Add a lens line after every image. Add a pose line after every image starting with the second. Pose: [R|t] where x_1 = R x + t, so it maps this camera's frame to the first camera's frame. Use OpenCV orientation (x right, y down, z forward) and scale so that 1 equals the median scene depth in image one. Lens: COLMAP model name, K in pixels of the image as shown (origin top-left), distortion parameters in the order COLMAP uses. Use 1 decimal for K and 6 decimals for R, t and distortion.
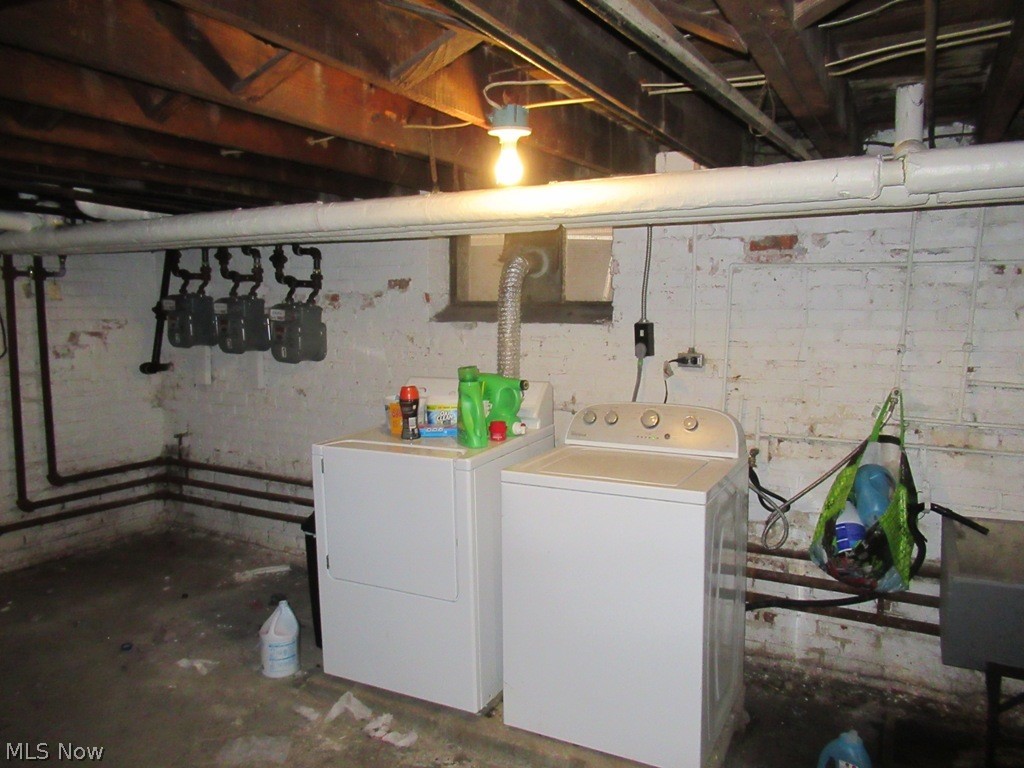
lens RADIAL K [[755.9, 0, 512.0], [0, 755.9, 384.0], [0, 0, 1]] dist [-0.010272, -0.006719]
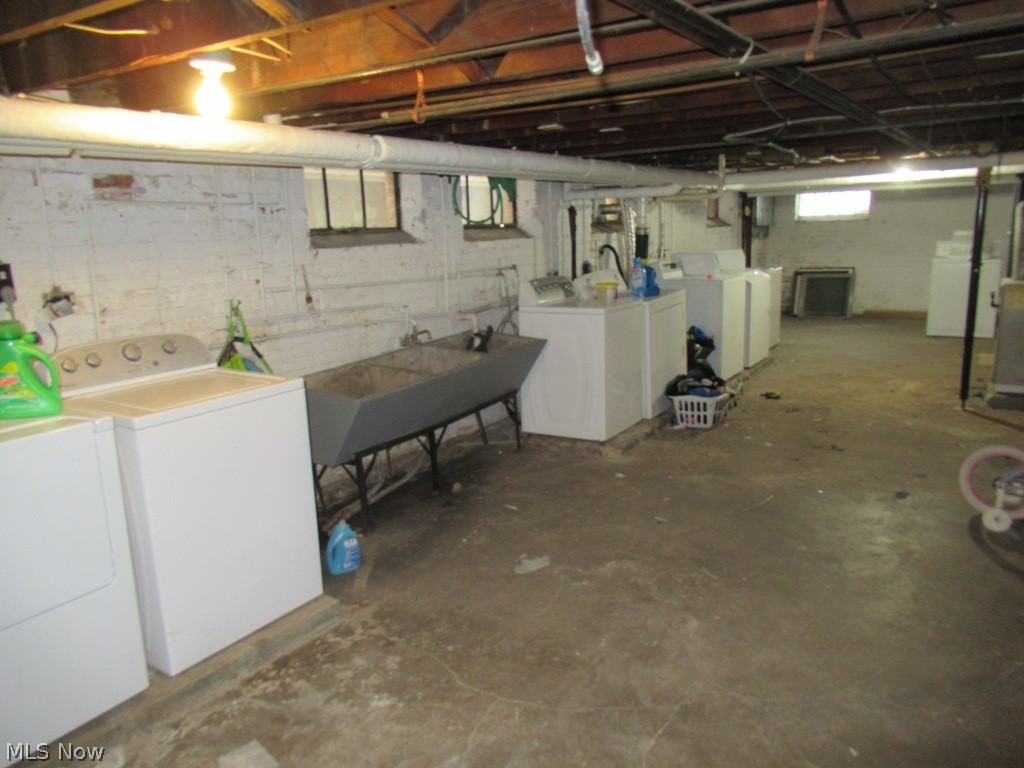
lens RADIAL K [[755.9, 0, 512.0], [0, 755.9, 384.0], [0, 0, 1]] dist [-0.010272, -0.006719]
pose [[0.088258, -0.199486, 0.975918, -0.759474], [0.138738, 0.972653, 0.186272, -0.029097], [-0.986389, 0.118957, 0.113520, 0.380274]]
